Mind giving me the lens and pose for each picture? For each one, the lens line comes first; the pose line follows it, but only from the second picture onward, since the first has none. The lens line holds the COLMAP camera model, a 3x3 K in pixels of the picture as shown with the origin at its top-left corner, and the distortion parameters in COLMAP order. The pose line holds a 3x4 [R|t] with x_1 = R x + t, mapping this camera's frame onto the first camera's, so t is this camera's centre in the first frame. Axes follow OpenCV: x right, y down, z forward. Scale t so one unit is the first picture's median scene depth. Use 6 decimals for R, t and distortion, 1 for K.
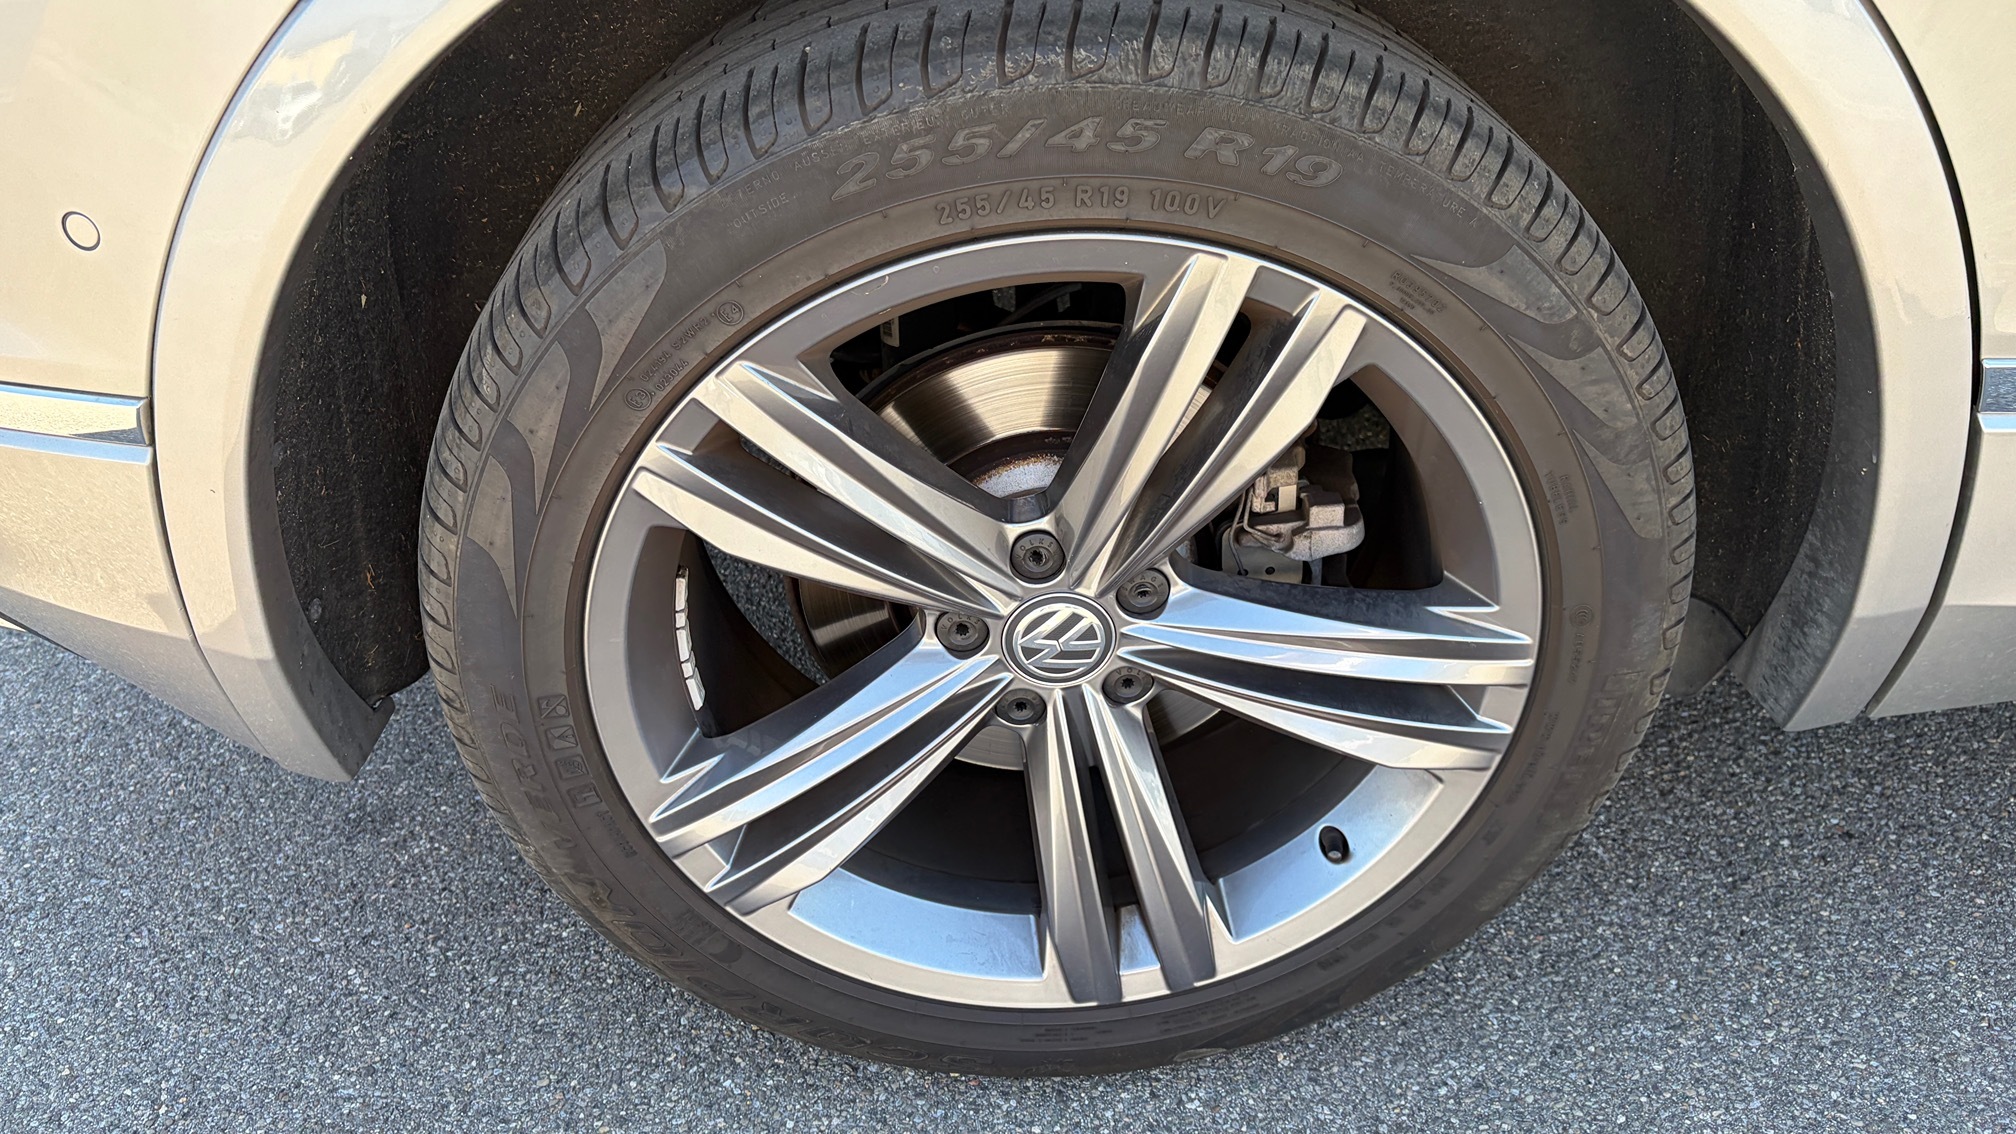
lens RADIAL K [[1504.5, 0, 1034.5], [0, 1504.5, 561.6], [0, 0, 1]] dist [0.028427, -0.001257]
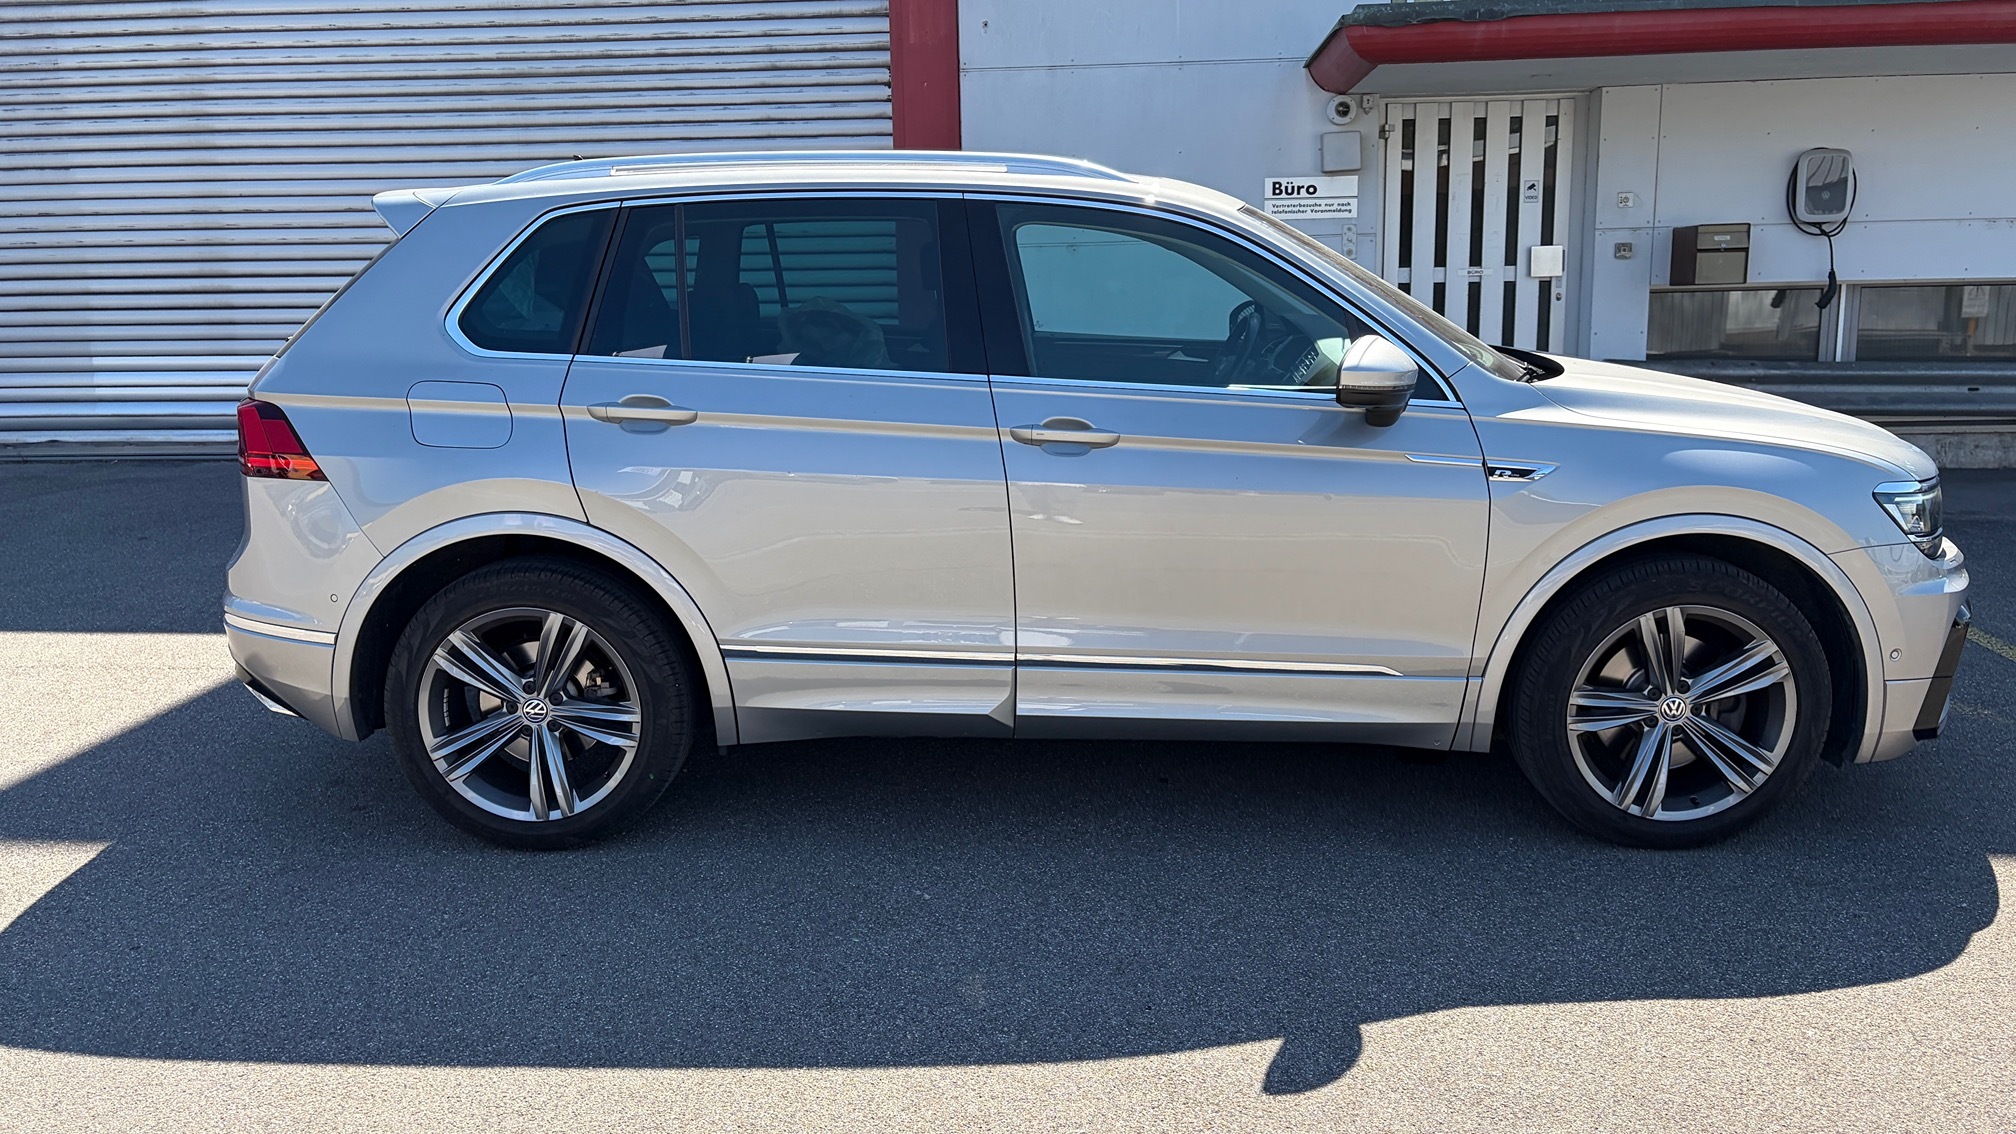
lens RADIAL K [[1504.5, 0, 1034.5], [0, 1504.5, 561.6], [0, 0, 1]] dist [0.028427, -0.001257]
pose [[0.997588, 0.037899, -0.058154, 1.814436], [-0.056818, 0.927107, -0.370465, 1.274413], [0.039874, 0.372876, 0.927024, -3.311665]]
